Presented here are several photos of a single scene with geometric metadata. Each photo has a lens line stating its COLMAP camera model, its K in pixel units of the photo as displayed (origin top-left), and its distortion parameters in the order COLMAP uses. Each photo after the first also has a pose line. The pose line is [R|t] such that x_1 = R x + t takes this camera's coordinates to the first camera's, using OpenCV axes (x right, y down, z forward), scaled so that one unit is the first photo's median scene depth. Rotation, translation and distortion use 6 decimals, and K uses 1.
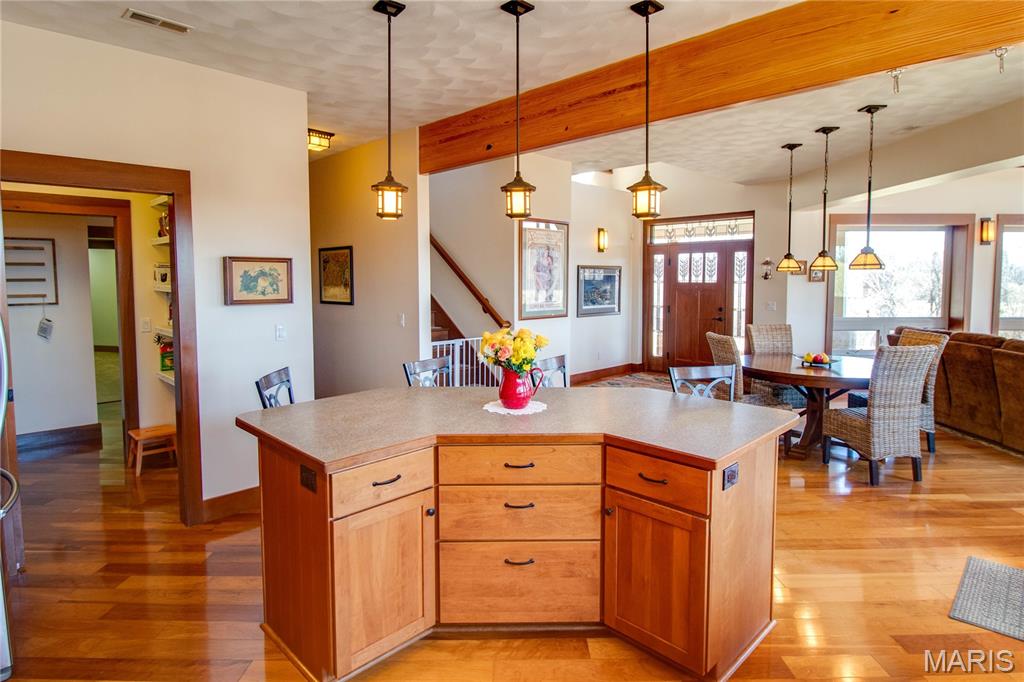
lens RADIAL K [[516.6, 0, 526.1], [0, 516.6, 325.9], [0, 0, 1]] dist [-0.028341, 0.000025]
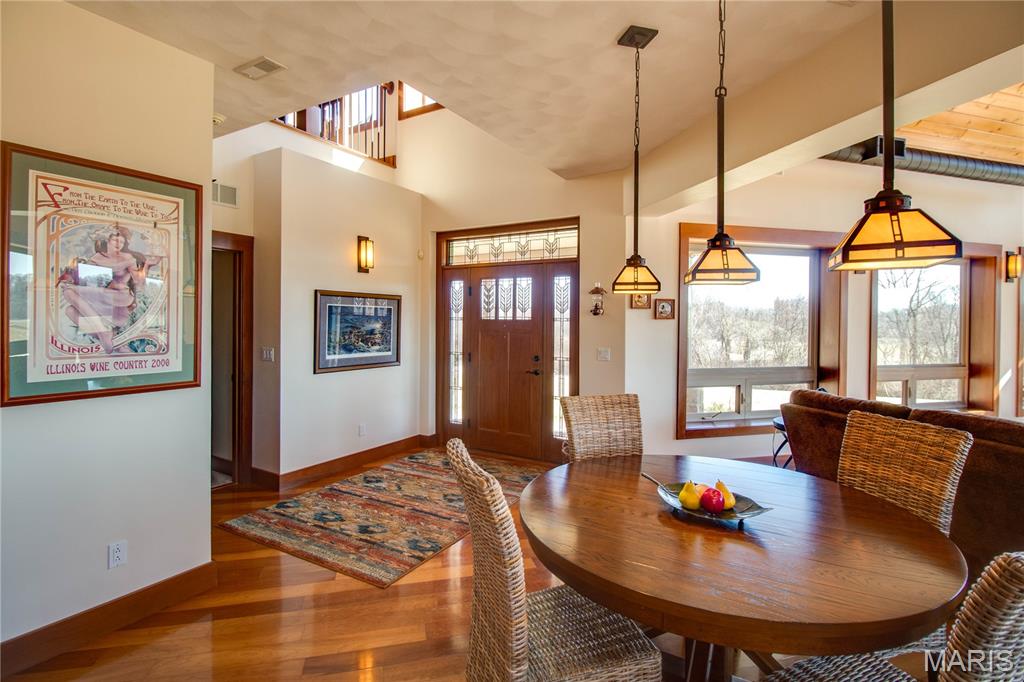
lens RADIAL K [[516.6, 0, 526.1], [0, 516.6, 325.9], [0, 0, 1]] dist [-0.028341, 0.000025]
pose [[0.957050, 0.007190, 0.289834, 0.158507], [0.015012, 0.997122, -0.074309, -0.023683], [-0.289535, 0.075469, 0.954188, 0.329757]]
